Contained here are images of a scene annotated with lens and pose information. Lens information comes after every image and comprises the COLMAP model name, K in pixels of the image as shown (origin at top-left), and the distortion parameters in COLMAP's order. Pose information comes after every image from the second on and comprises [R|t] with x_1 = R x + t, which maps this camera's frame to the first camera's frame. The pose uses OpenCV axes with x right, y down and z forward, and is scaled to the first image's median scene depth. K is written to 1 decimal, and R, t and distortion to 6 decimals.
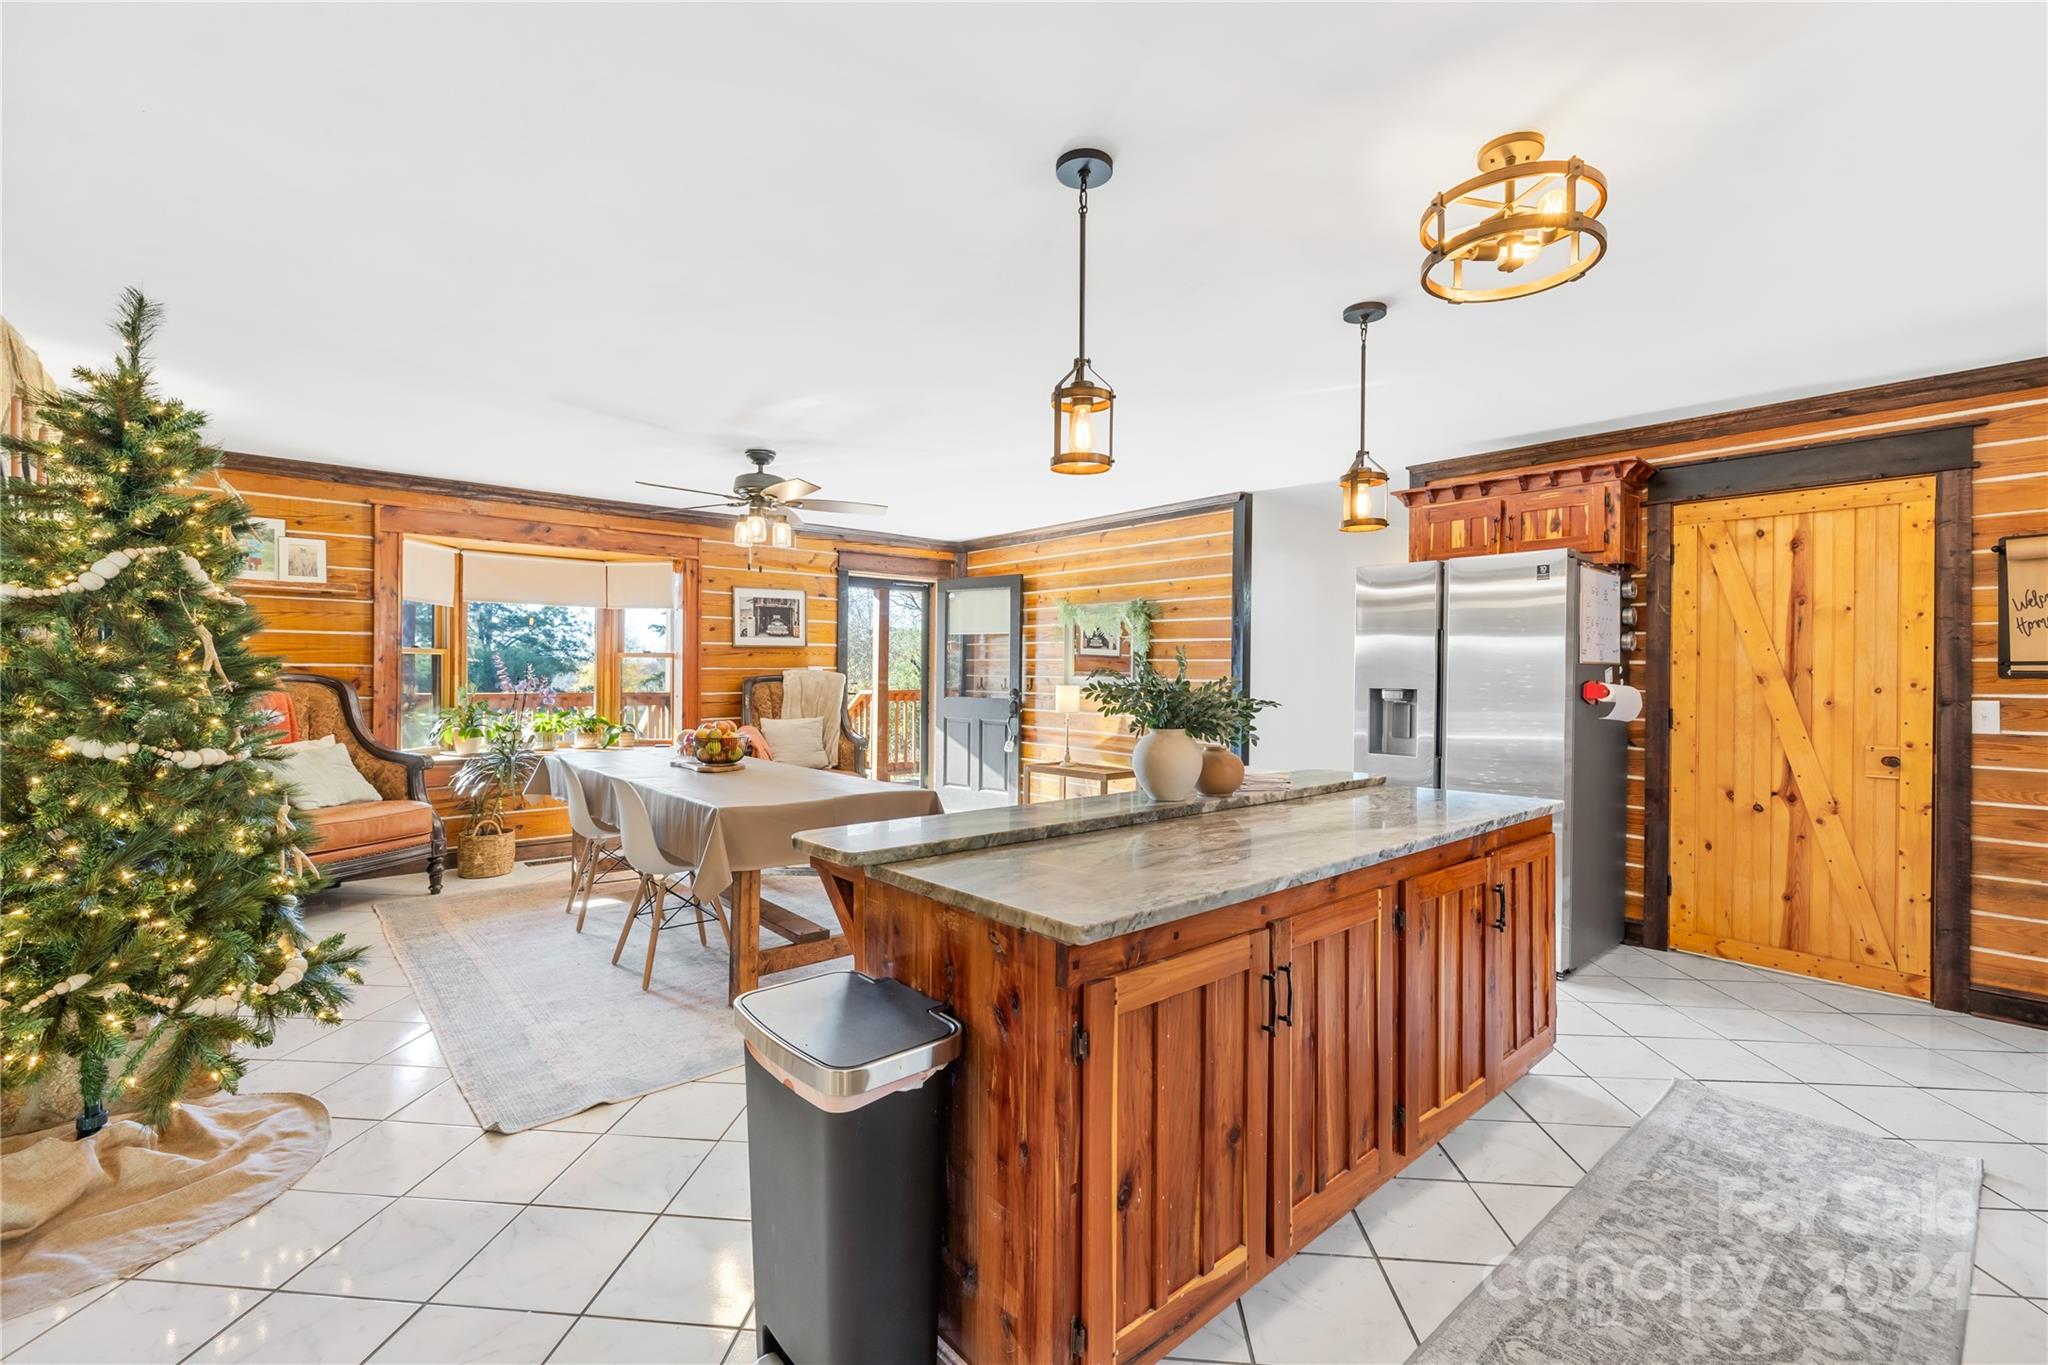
lens RADIAL K [[885.0, 0, 1015.0], [0, 885.0, 659.2], [0, 0, 1]] dist [0.000697, 0.000450]
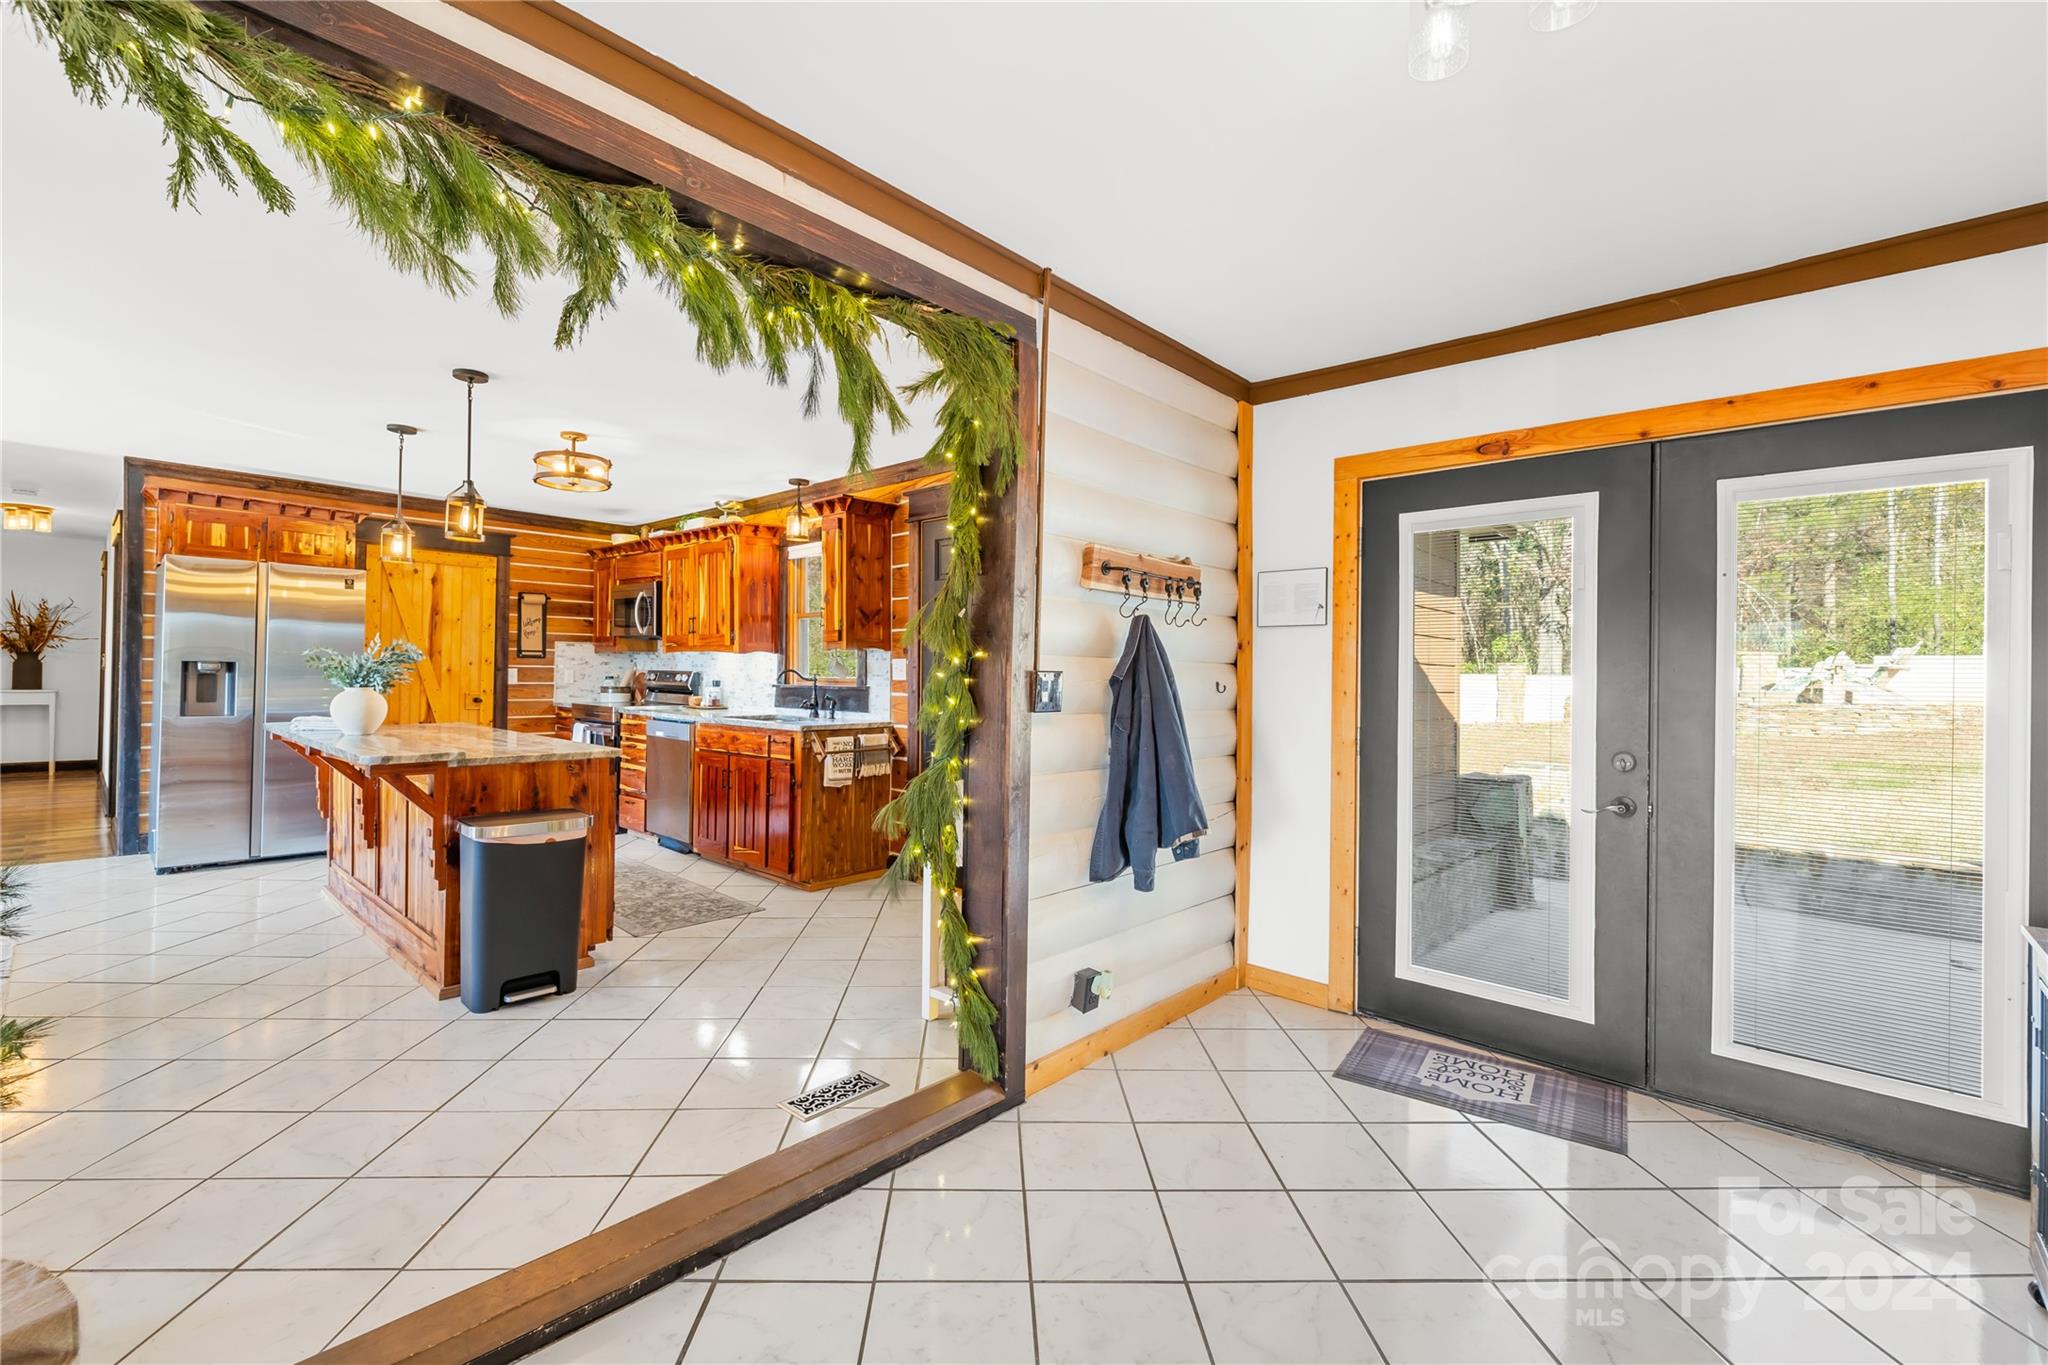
lens RADIAL K [[870.5, 0, 1029.0], [0, 870.5, 673.1], [0, 0, 1]] dist [0.000664, -0.000291]
pose [[-0.130455, -0.009139, 0.991412, -0.950193], [-0.035647, 0.999354, 0.004522, 0.004093], [-0.990813, -0.034751, -0.130697, 0.044827]]
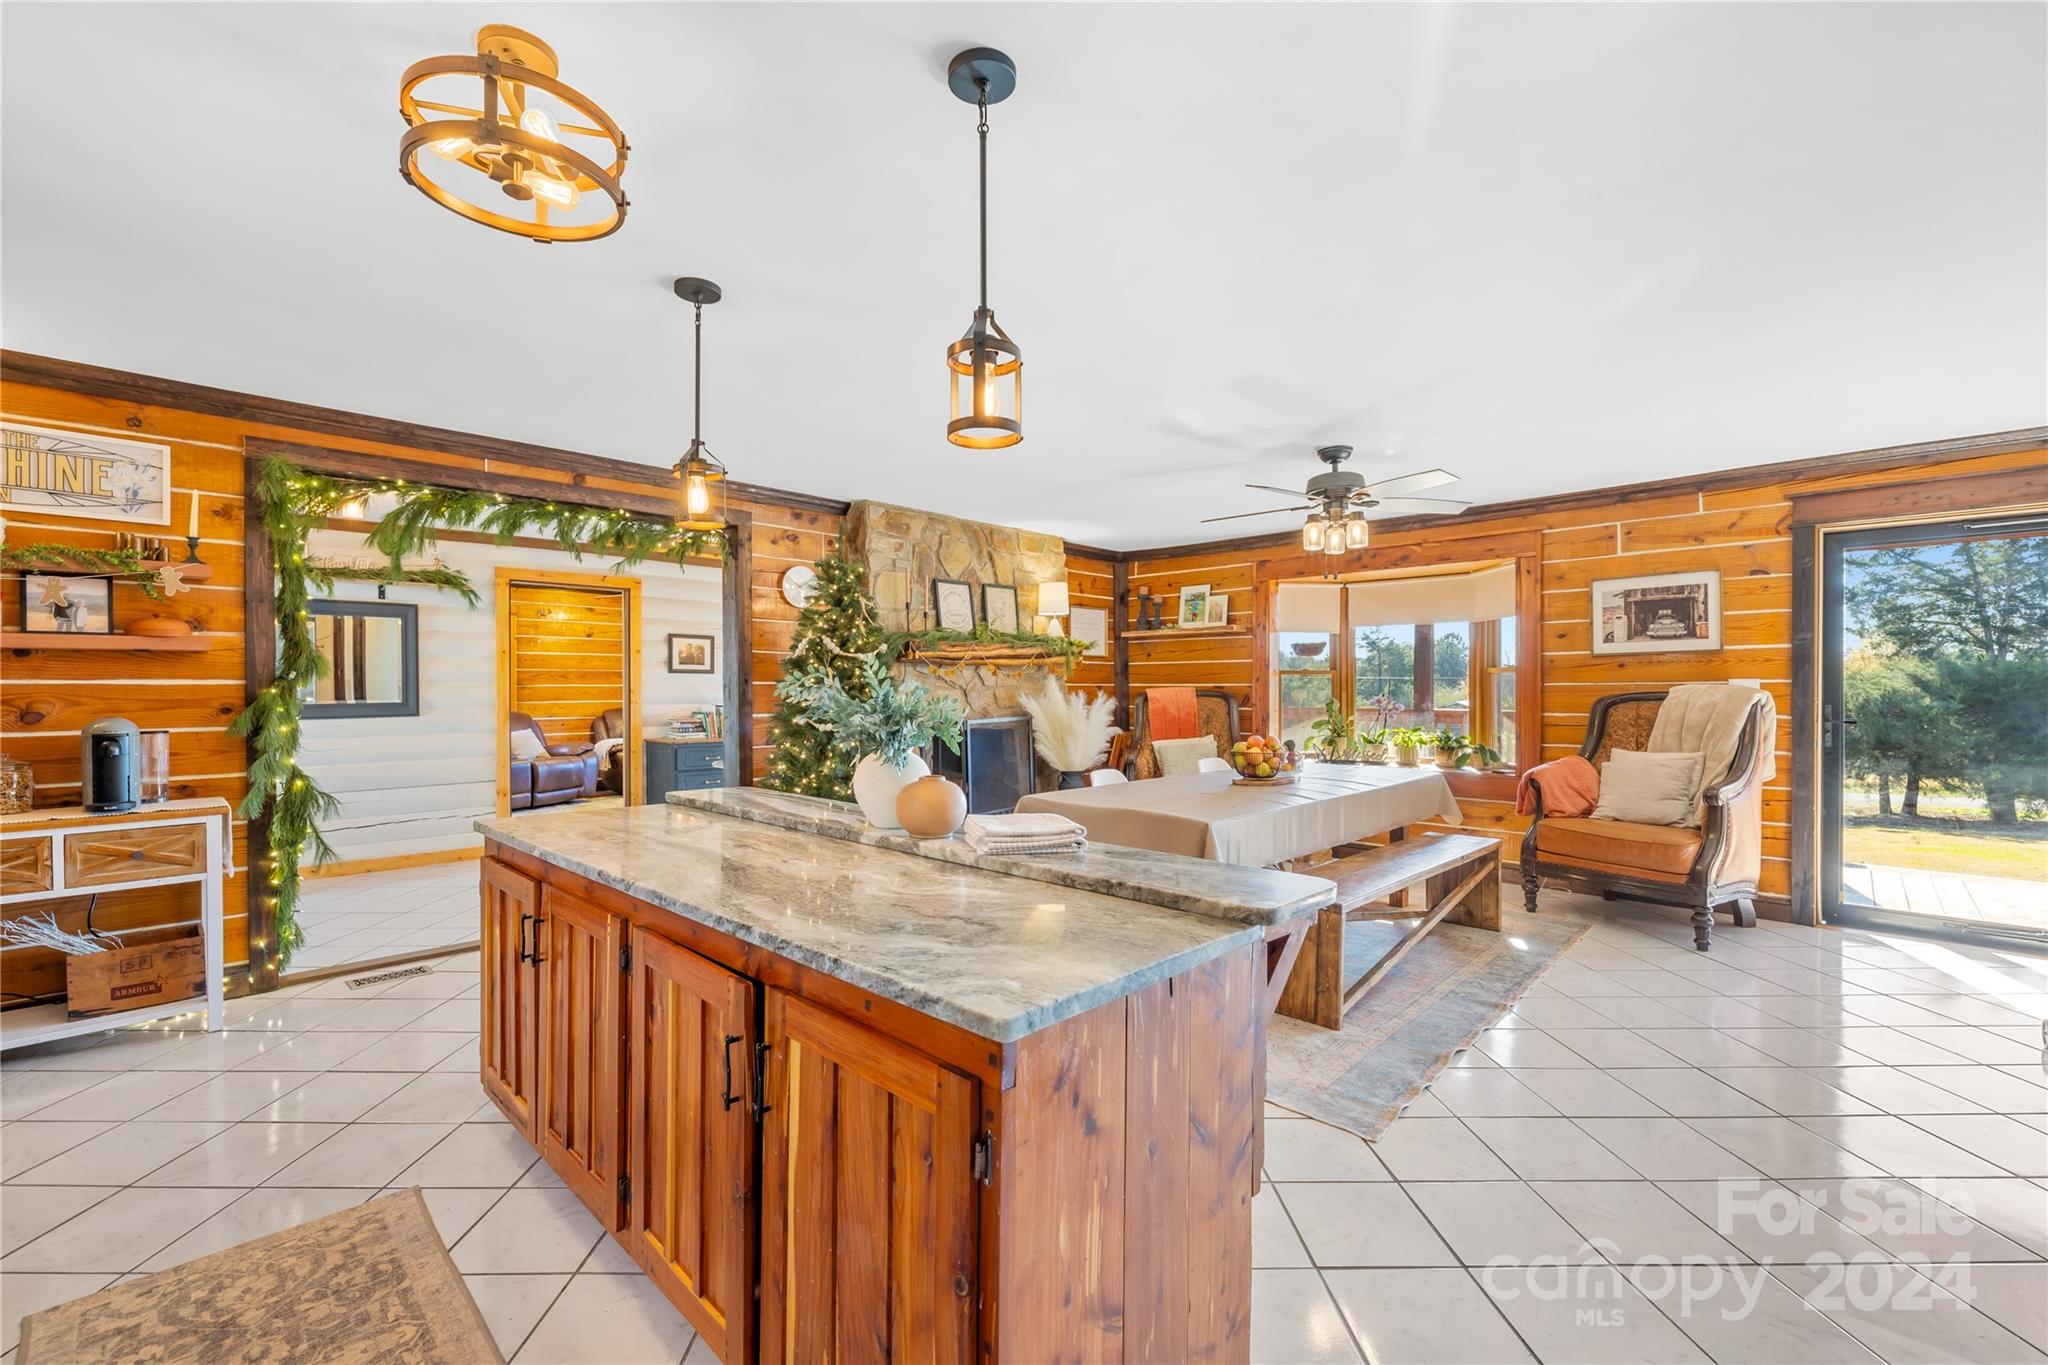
lens RADIAL K [[865.6, 0, 1012.1], [0, 865.6, 687.5], [0, 0, 1]] dist [0.000095, -0.000273]
pose [[0.079644, -0.007762, -0.996793, 0.696162], [0.016878, 0.999837, -0.006438, 0.016921], [0.996681, -0.016311, 0.079762, 0.707023]]
